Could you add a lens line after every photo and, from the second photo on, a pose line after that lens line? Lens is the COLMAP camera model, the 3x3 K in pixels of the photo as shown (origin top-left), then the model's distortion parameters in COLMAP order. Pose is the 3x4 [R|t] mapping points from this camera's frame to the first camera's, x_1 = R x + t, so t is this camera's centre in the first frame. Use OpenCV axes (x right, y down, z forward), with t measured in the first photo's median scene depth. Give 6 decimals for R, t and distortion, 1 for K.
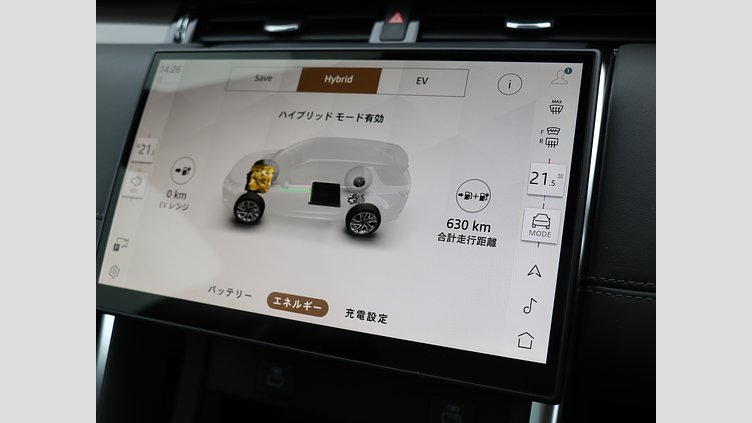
lens RADIAL K [[649.3, 0, 376.0], [0, 649.3, 211.5], [0, 0, 1]] dist [-0.004902, -0.002400]
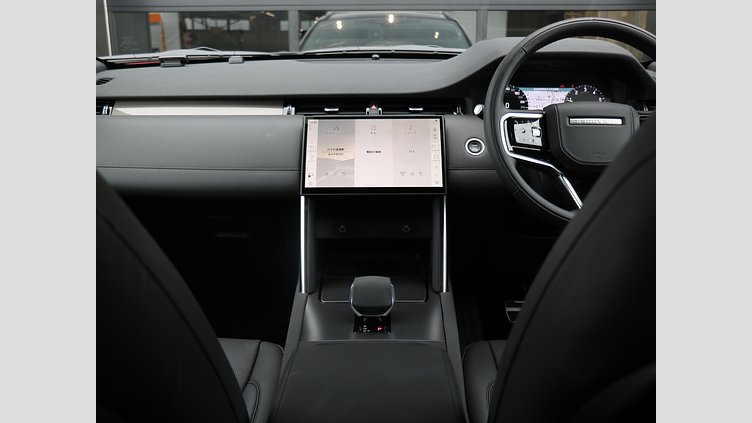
lens RADIAL K [[833.5, 0, 376.0], [0, 833.5, 211.5], [0, 0, 1]] dist [-0.000771, 0.000171]
pose [[0.923396, -0.043752, 0.381347, -1.668423], [0.100837, 0.986239, -0.131016, 0.797172], [-0.370367, 0.159433, 0.915101, -2.849978]]
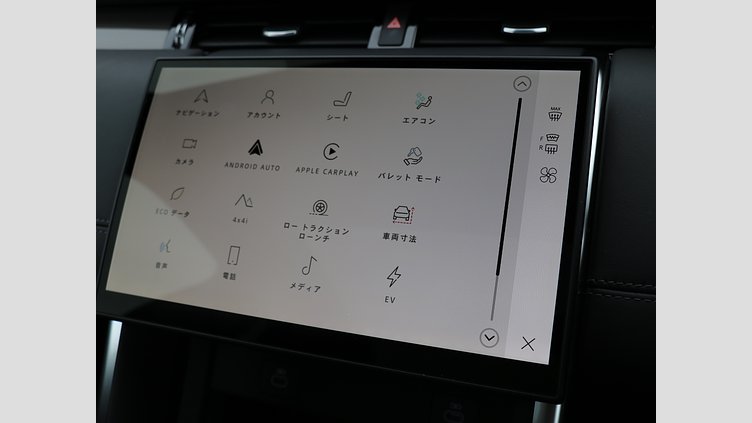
lens RADIAL K [[649.3, 0, 376.0], [0, 649.3, 211.5], [0, 0, 1]] dist [-0.004902, -0.002400]
pose [[0.999826, -0.013712, 0.012685, -0.016311], [0.013563, 0.999839, 0.011741, -0.018425], [-0.012844, -0.011567, 0.999851, -0.018759]]
